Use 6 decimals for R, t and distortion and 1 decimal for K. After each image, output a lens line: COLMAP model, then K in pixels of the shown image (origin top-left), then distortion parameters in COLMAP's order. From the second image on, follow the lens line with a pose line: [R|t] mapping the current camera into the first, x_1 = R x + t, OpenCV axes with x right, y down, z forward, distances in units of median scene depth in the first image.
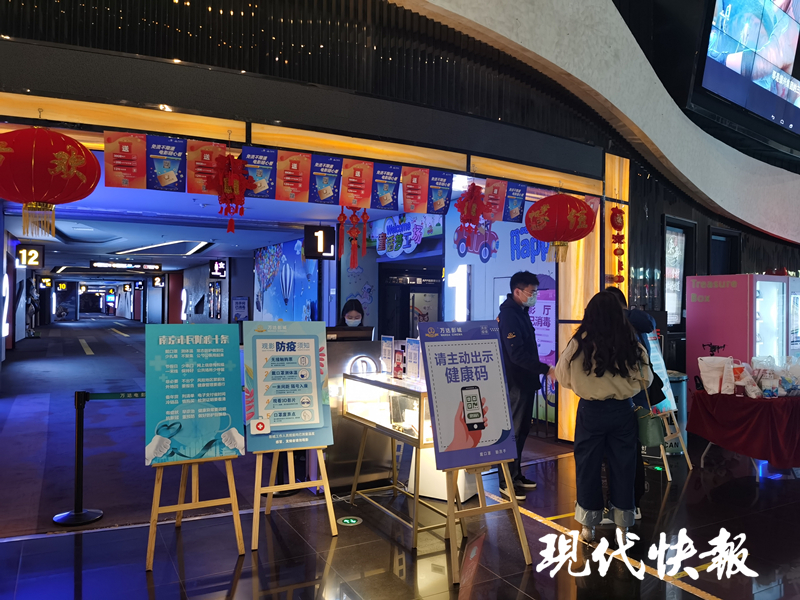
lens RADIAL K [[622.6, 0, 401.7], [0, 622.6, 297.2], [0, 0, 1]] dist [0.055706, -0.005390]
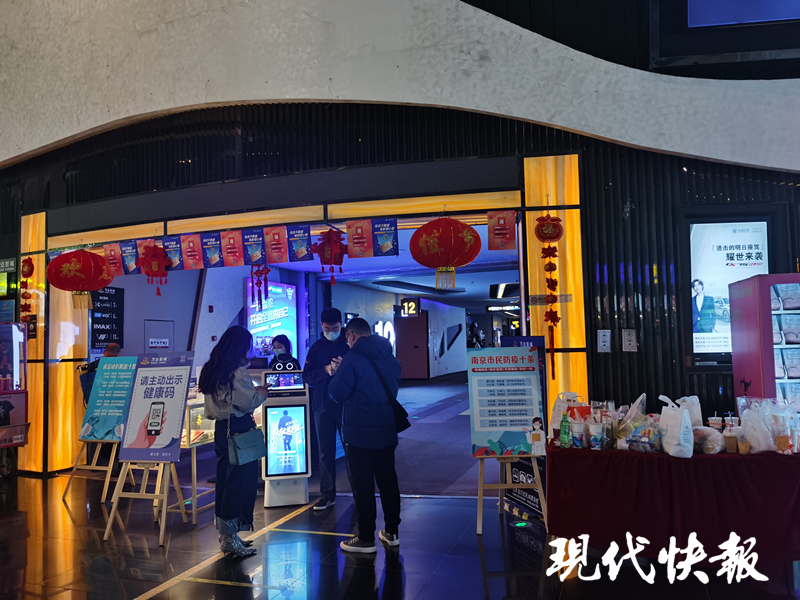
lens RADIAL K [[622.6, 0, 400.2], [0, 622.6, 305.4], [0, 0, 1]] dist [0.055706, -0.005390]
pose [[0.666425, -0.070522, -0.742230, 1.069236], [0.037525, 0.997427, -0.061077, 0.029445], [0.744627, 0.012851, 0.667357, 0.363914]]
